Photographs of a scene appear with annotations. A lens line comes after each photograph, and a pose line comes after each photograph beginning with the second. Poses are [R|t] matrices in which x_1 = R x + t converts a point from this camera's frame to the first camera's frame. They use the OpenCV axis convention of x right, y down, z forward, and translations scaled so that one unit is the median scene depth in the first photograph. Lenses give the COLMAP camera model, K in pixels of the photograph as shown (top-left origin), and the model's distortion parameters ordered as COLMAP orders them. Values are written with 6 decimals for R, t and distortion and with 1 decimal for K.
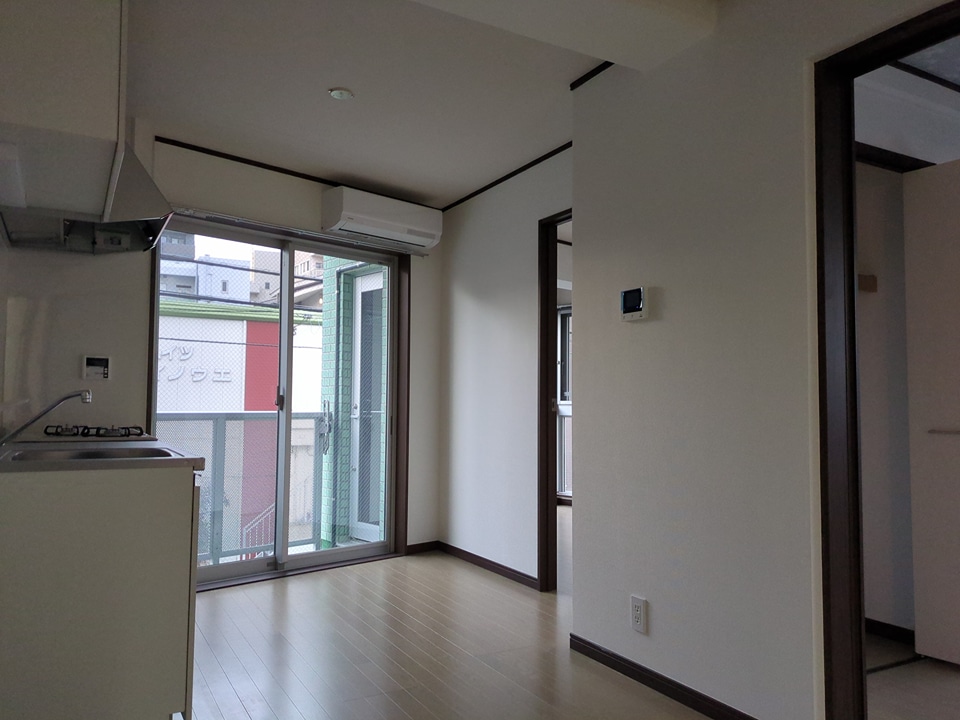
lens RADIAL K [[715.2, 0, 478.9], [0, 715.2, 363.4], [0, 0, 1]] dist [0.045224, -0.020927]
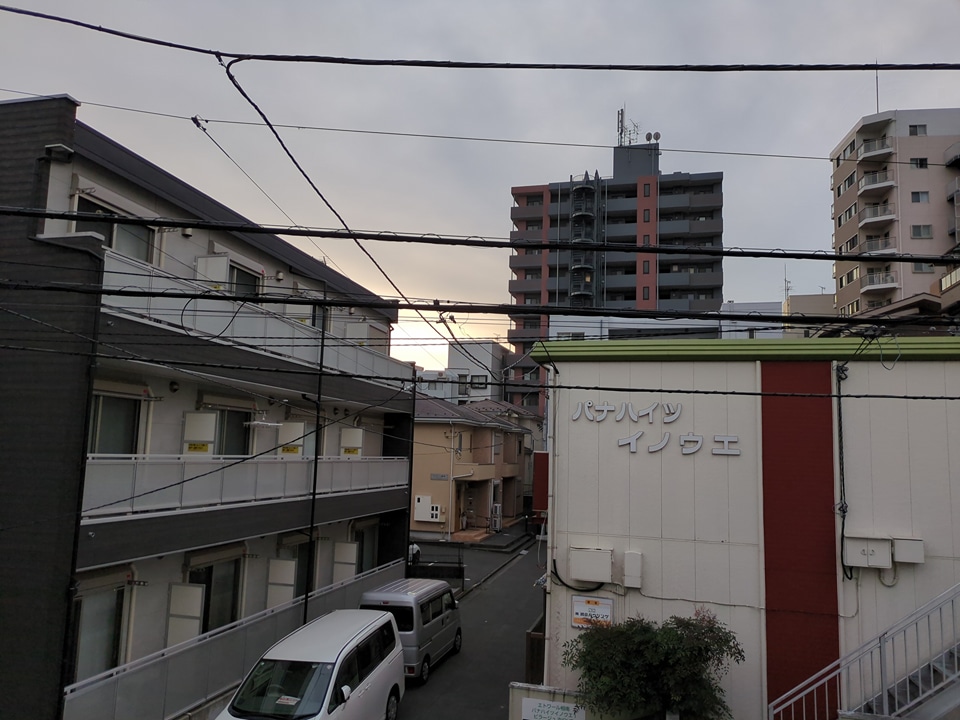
lens RADIAL K [[715.2, 0, 479.9], [0, 715.2, 366.5], [0, 0, 1]] dist [0.045224, -0.020927]
pose [[0.752354, -0.060033, -0.656018, -0.178635], [0.010685, 0.996820, -0.078966, -0.011563], [0.658673, 0.052401, 0.750603, 0.697438]]
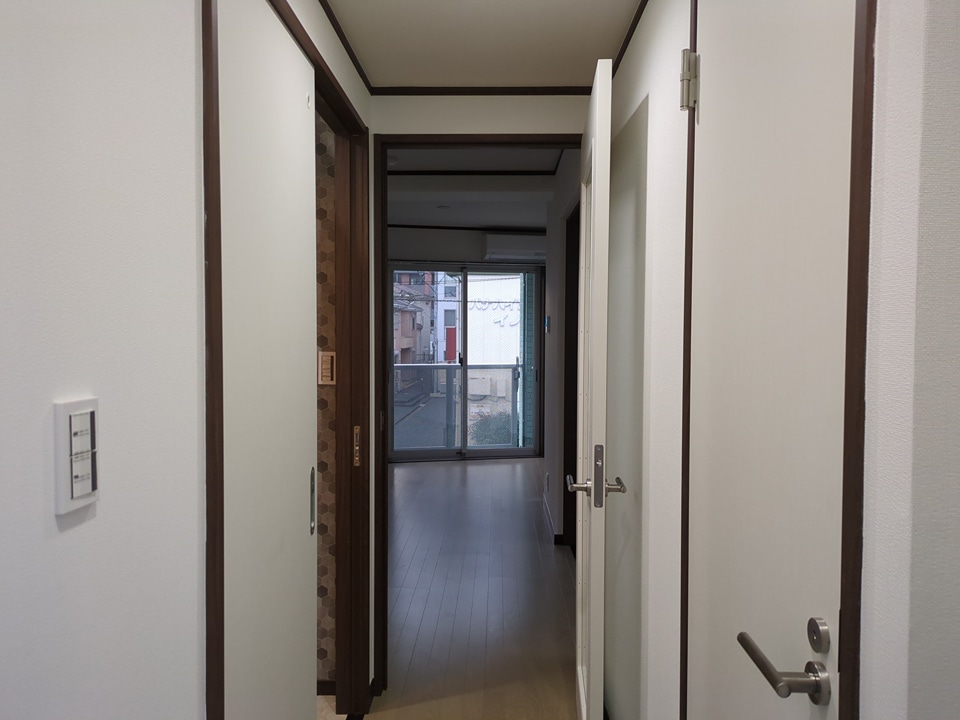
lens RADIAL K [[715.2, 0, 480.5], [0, 715.2, 359.2], [0, 0, 1]] dist [0.045224, -0.020927]
pose [[0.852178, 0.022476, -0.522769, 0.383618], [0.027586, 0.995758, 0.087780, -0.058740], [0.522525, -0.089225, 0.847943, -0.252765]]
